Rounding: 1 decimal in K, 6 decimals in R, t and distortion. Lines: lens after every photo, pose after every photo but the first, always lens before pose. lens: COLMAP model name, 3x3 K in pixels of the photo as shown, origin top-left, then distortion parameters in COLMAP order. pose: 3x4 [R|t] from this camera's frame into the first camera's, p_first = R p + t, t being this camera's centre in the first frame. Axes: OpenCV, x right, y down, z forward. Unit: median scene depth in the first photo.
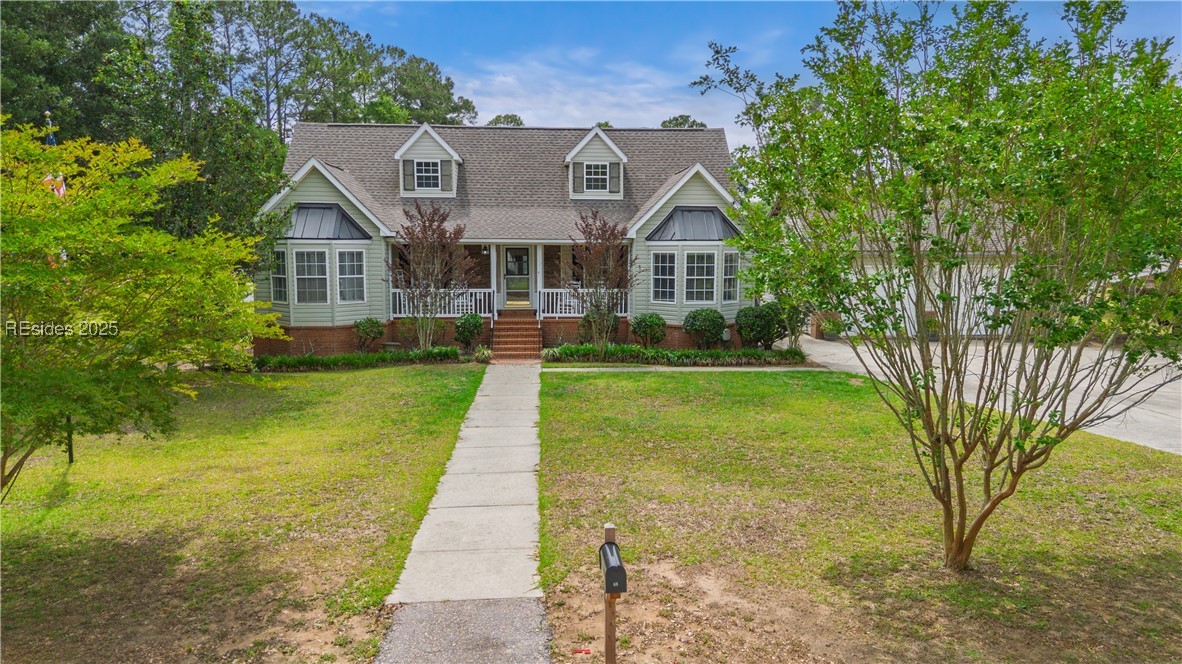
lens RADIAL K [[847.4, 0, 593.0], [0, 847.4, 348.7], [0, 0, 1]] dist [0.045316, -0.013291]
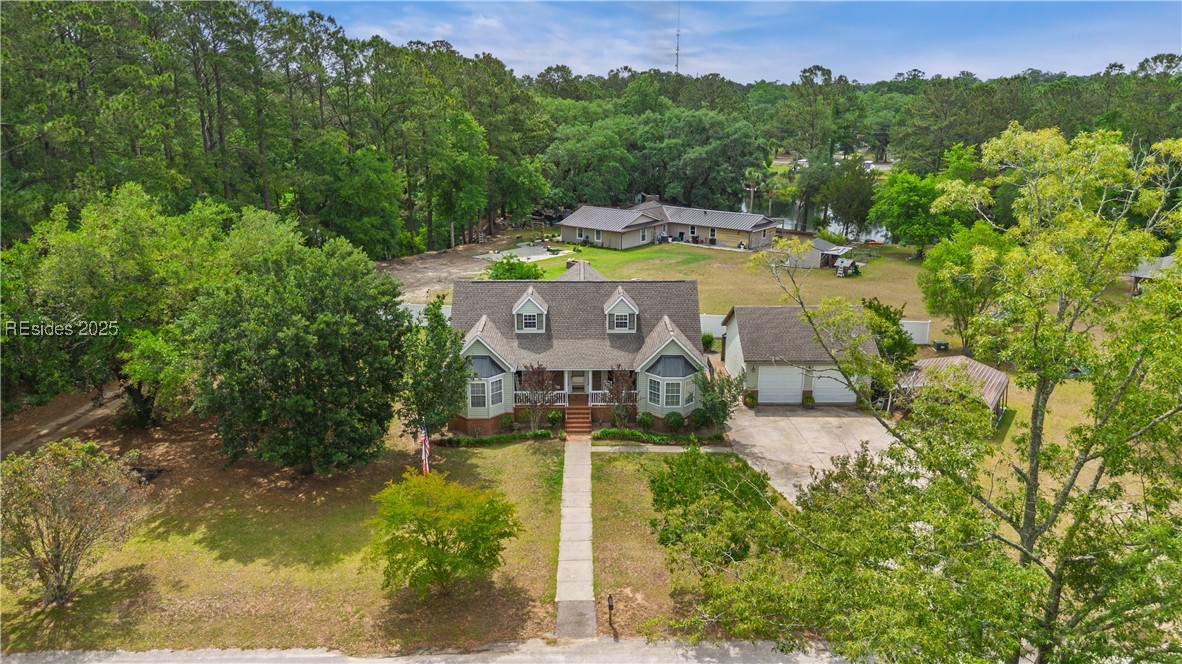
lens RADIAL K [[847.4, 0, 584.4], [0, 847.4, 332.6], [0, 0, 1]] dist [0.045316, -0.013291]
pose [[0.998113, 0.012794, -0.060059, 0.039032], [-0.003509, 0.988339, 0.152232, -0.523136], [0.061306, -0.151734, 0.986518, -0.920006]]
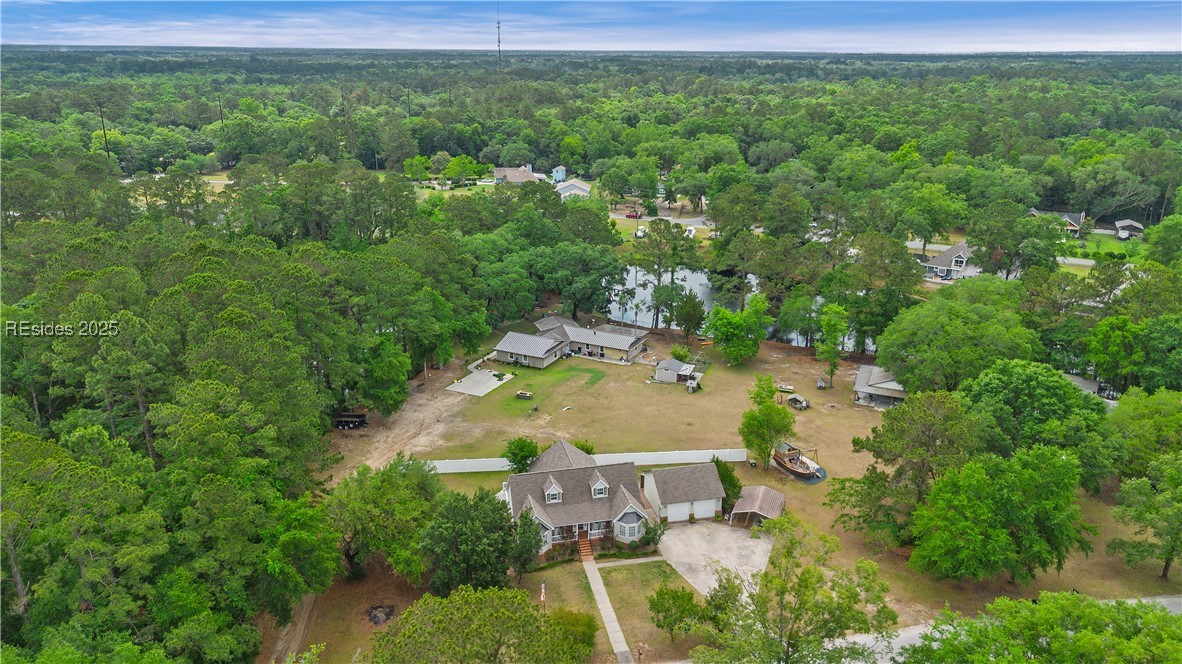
lens RADIAL K [[847.4, 0, 596.9], [0, 847.4, 326.0], [0, 0, 1]] dist [0.045316, -0.013291]
pose [[0.986187, -0.047820, 0.158583, -0.620394], [0.015809, 0.980221, 0.197272, -1.817933], [-0.164880, -0.192040, 0.967438, -2.637173]]
